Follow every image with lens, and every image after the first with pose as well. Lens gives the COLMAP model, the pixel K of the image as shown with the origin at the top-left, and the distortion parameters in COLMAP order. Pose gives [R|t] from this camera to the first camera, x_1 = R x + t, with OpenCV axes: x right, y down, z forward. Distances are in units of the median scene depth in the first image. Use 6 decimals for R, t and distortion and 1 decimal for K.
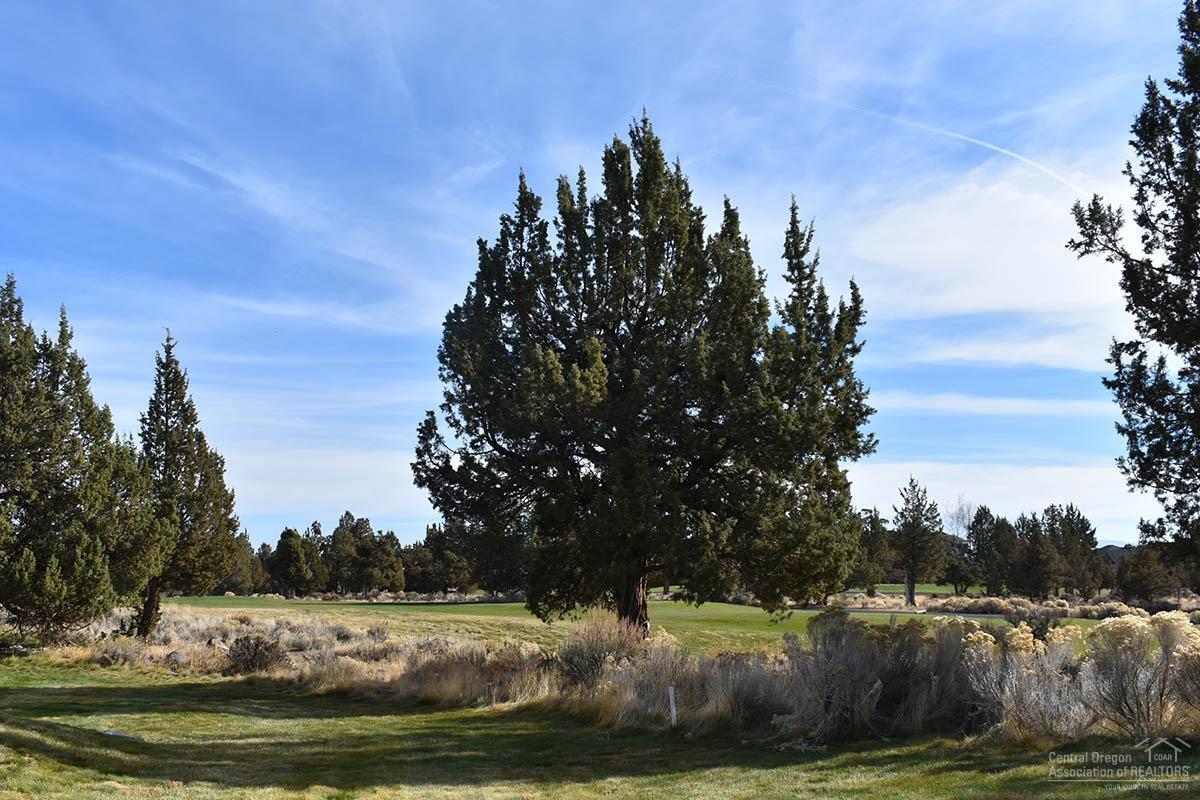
lens RADIAL K [[1157.7, 0, 600.0], [0, 1157.7, 400.0], [0, 0, 1]] dist [-0.014651, -0.033083]
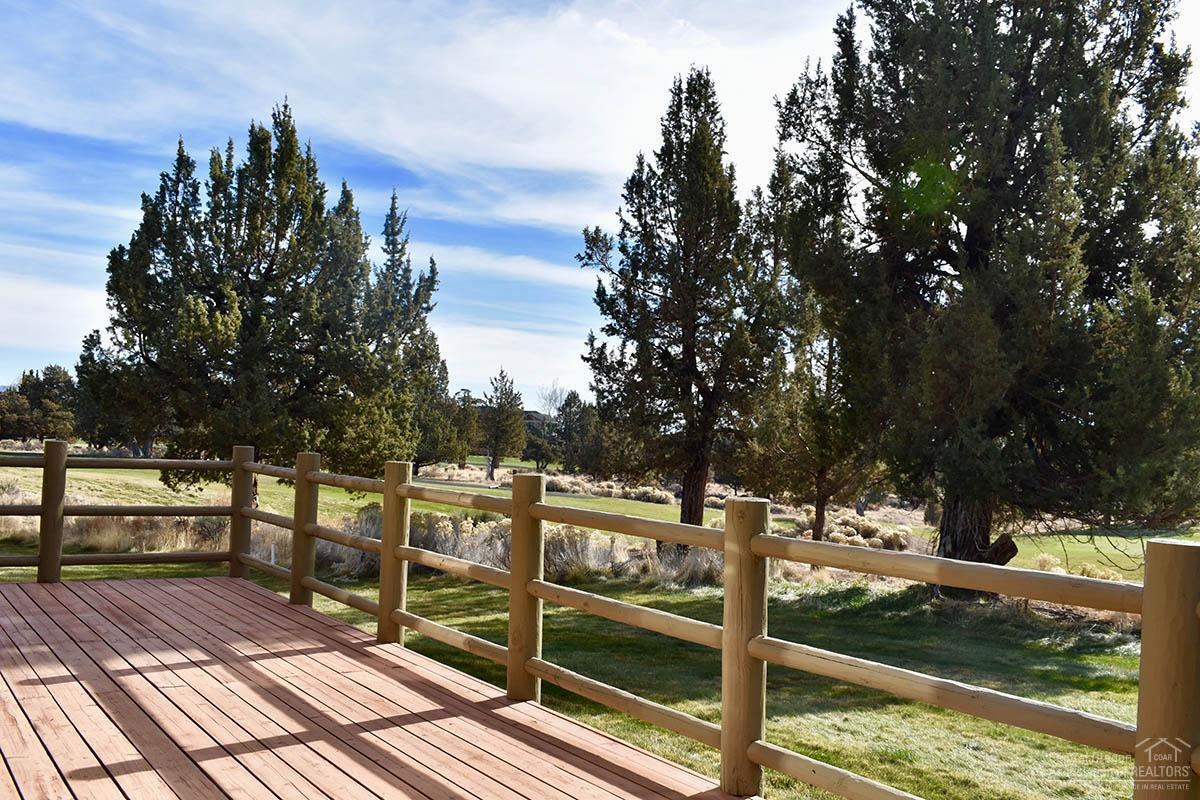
lens RADIAL K [[1157.7, 0, 600.0], [0, 1157.7, 400.0], [0, 0, 1]] dist [-0.014651, -0.033083]
pose [[0.943172, 0.070379, 0.324767, -0.026363], [-0.108228, 0.989087, 0.099971, -0.094397], [-0.314187, -0.129439, 0.940496, -0.368913]]
